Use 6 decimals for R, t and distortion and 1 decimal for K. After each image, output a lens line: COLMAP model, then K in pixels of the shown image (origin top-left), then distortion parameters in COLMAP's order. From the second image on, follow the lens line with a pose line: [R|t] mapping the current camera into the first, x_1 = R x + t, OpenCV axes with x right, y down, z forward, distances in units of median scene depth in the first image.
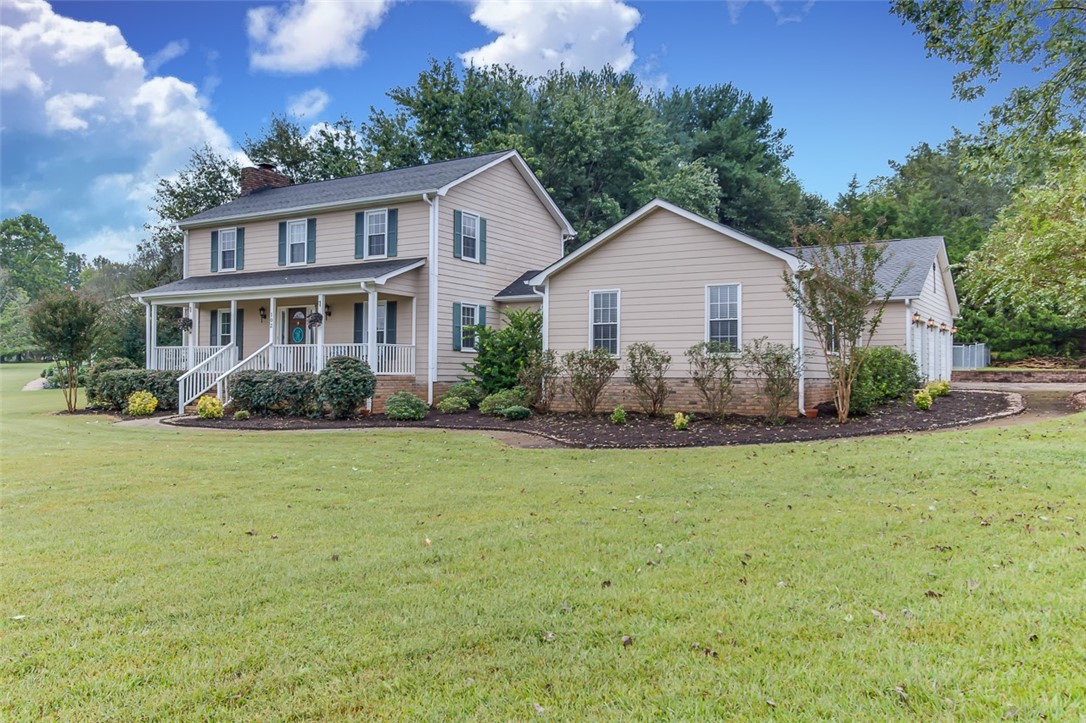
lens RADIAL K [[897.5, 0, 429.4], [0, 897.5, 363.2], [0, 0, 1]] dist [-0.003719, -0.001733]
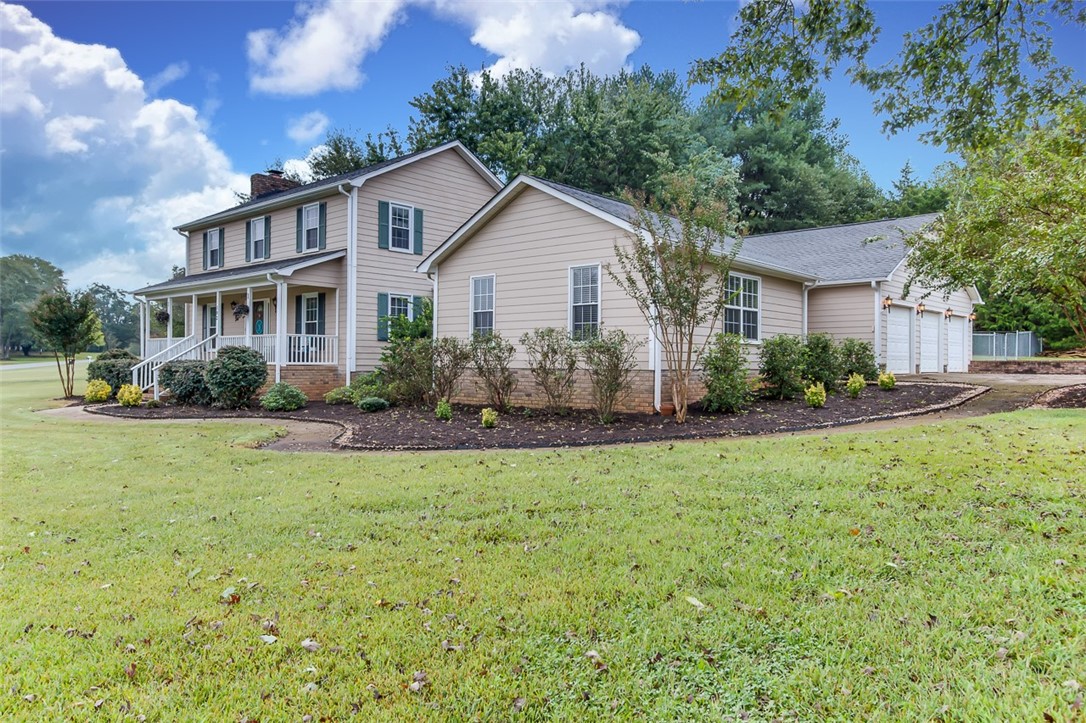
lens RADIAL K [[764.0, 0, 443.6], [0, 764.0, 361.2], [0, 0, 1]] dist [-0.006682, -0.000274]
pose [[0.982329, 0.000456, -0.187160, 0.251914], [0.001358, 0.999953, 0.009563, 0.000834], [0.187155, -0.009648, 0.982283, 0.166126]]
